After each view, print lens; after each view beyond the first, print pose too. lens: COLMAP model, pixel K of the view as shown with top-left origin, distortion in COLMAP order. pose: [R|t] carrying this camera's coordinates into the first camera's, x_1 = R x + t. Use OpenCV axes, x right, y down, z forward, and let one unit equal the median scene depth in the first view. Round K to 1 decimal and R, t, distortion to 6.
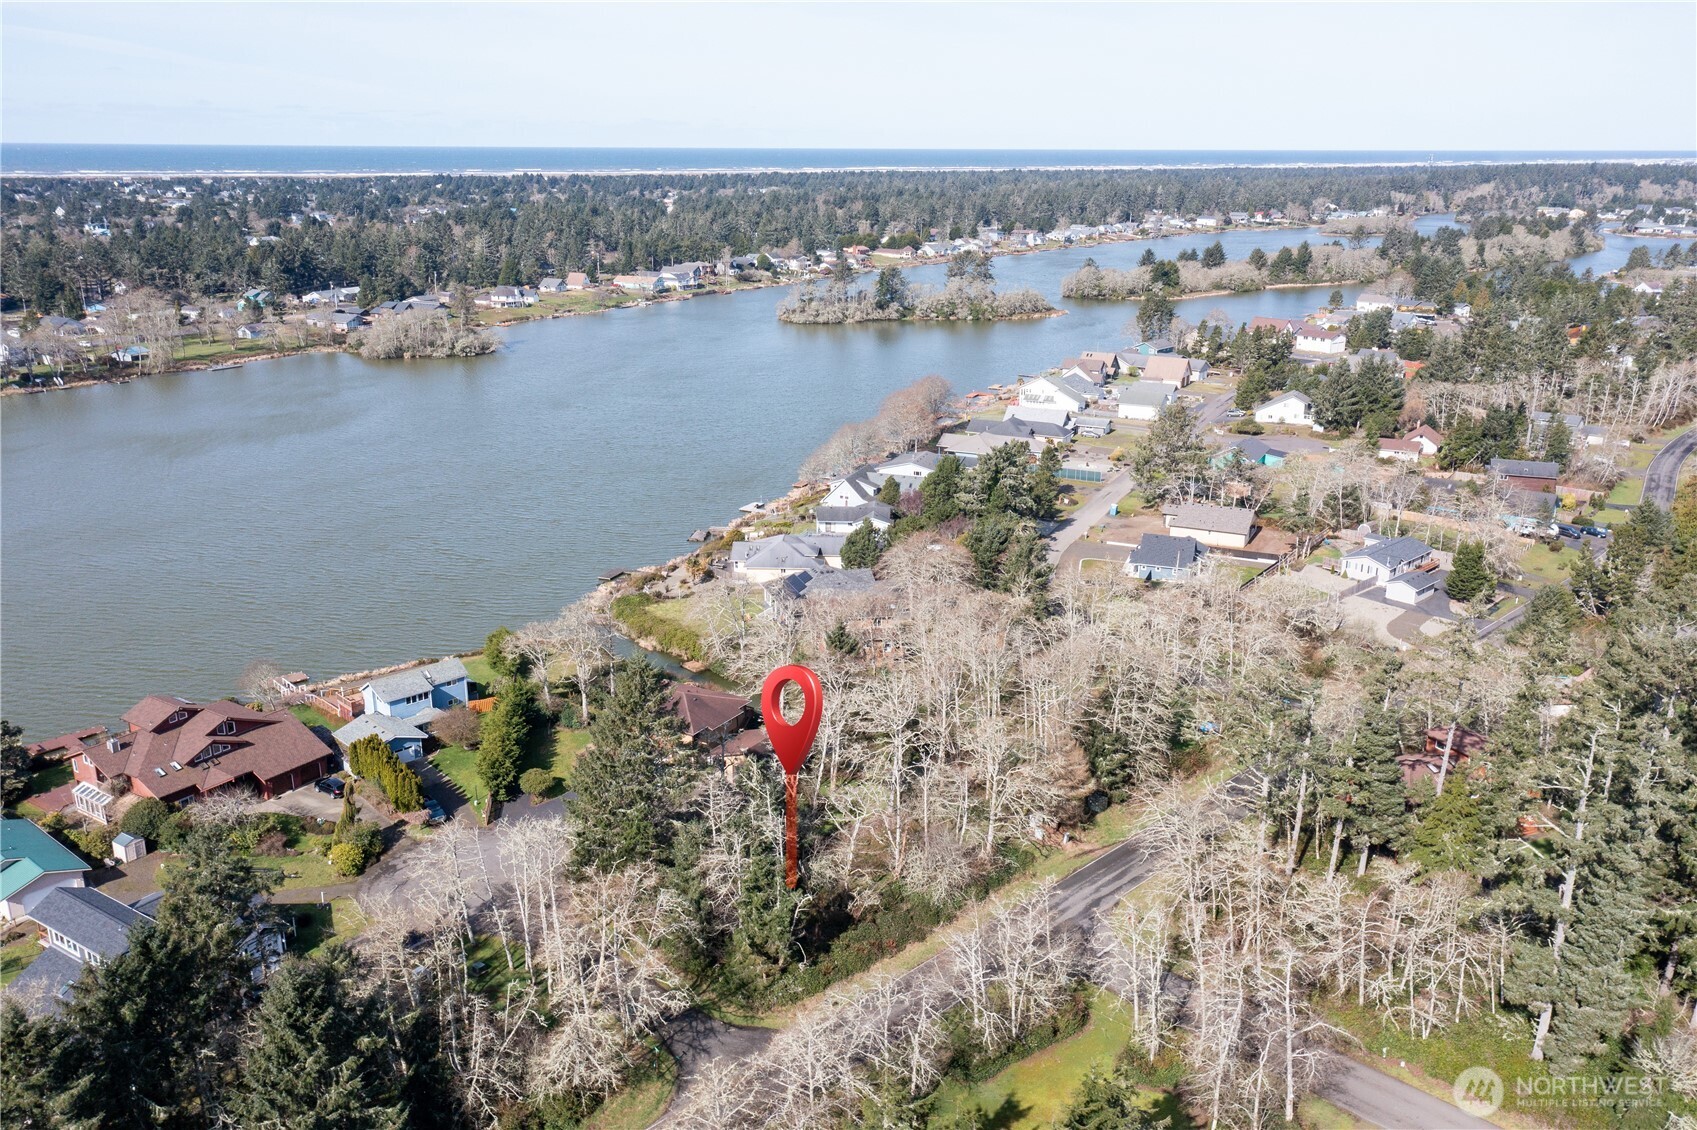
lens RADIAL K [[1438.2, 0, 838.7], [0, 1438.2, 557.5], [0, 0, 1]] dist [0.012073, 0.003469]
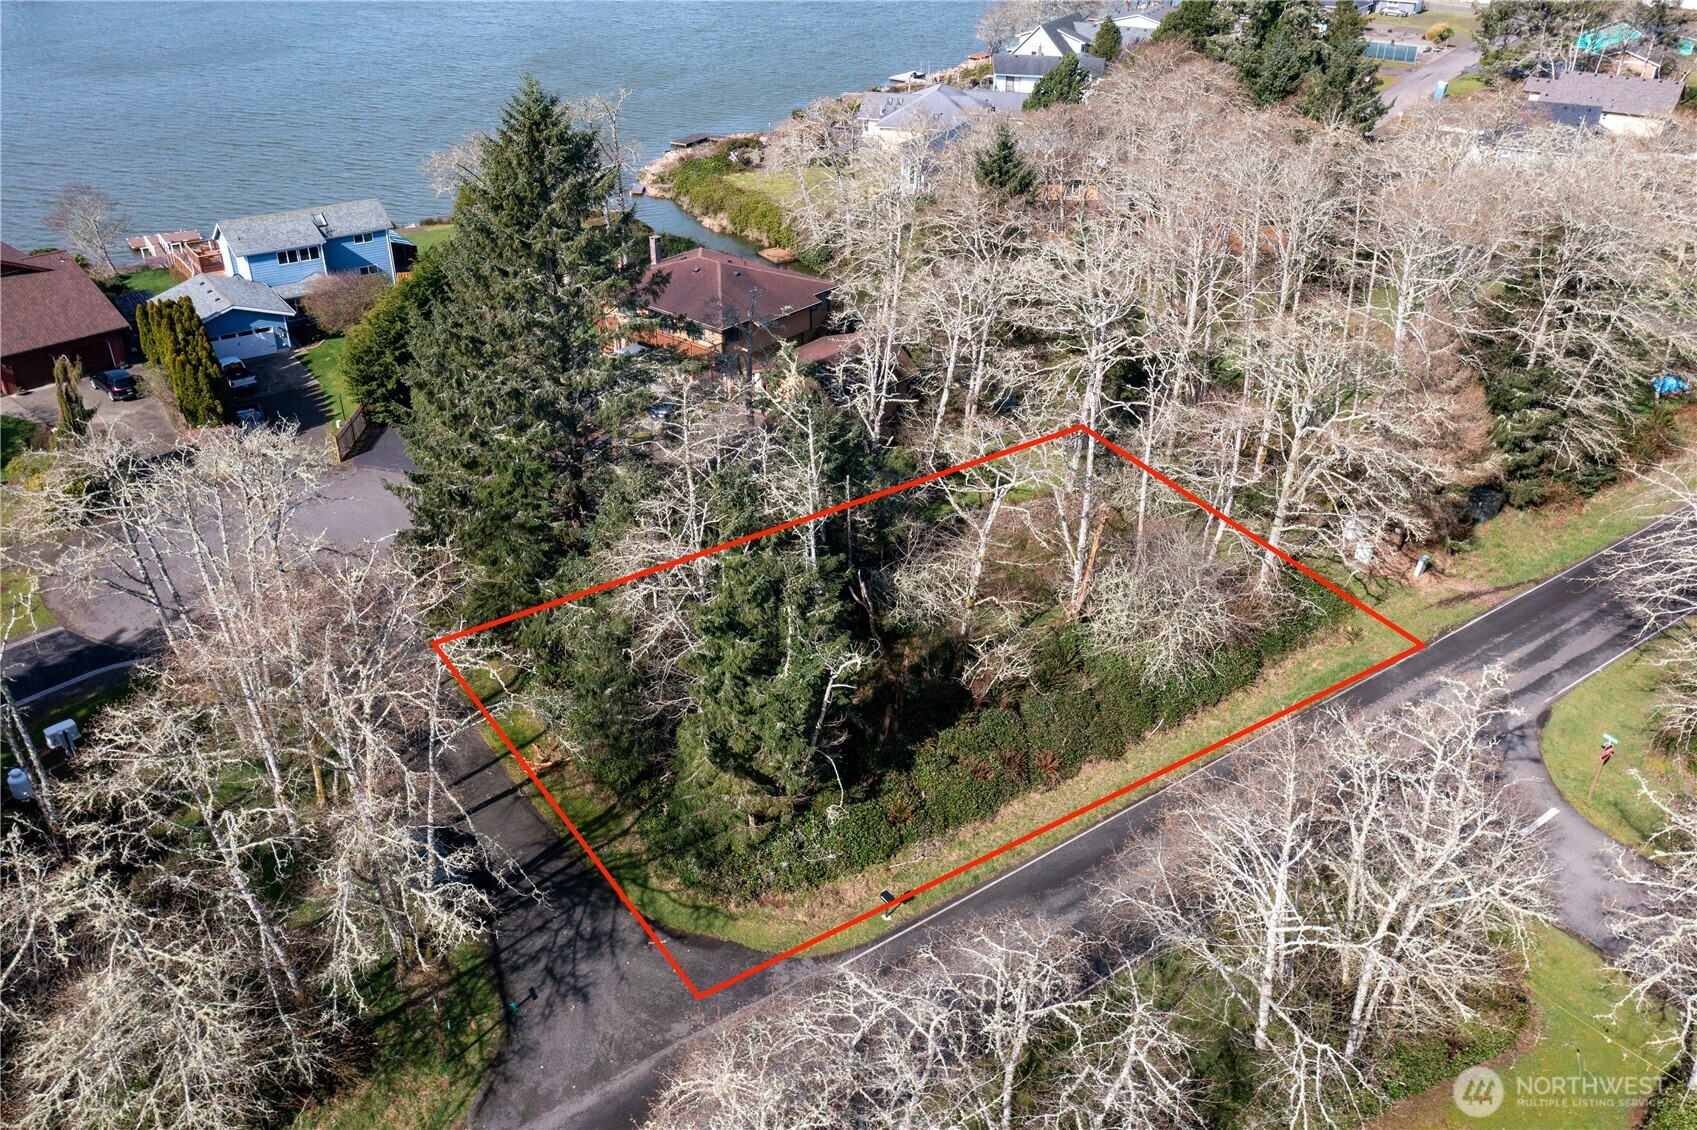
lens RADIAL K [[1438.2, 0, 838.7], [0, 1438.2, 557.5], [0, 0, 1]] dist [0.012073, 0.003469]
pose [[0.990054, 0.077978, -0.117099, 0.016585], [-0.052149, 0.976455, 0.209322, 0.098690], [0.130664, -0.201133, 0.970810, 0.491848]]
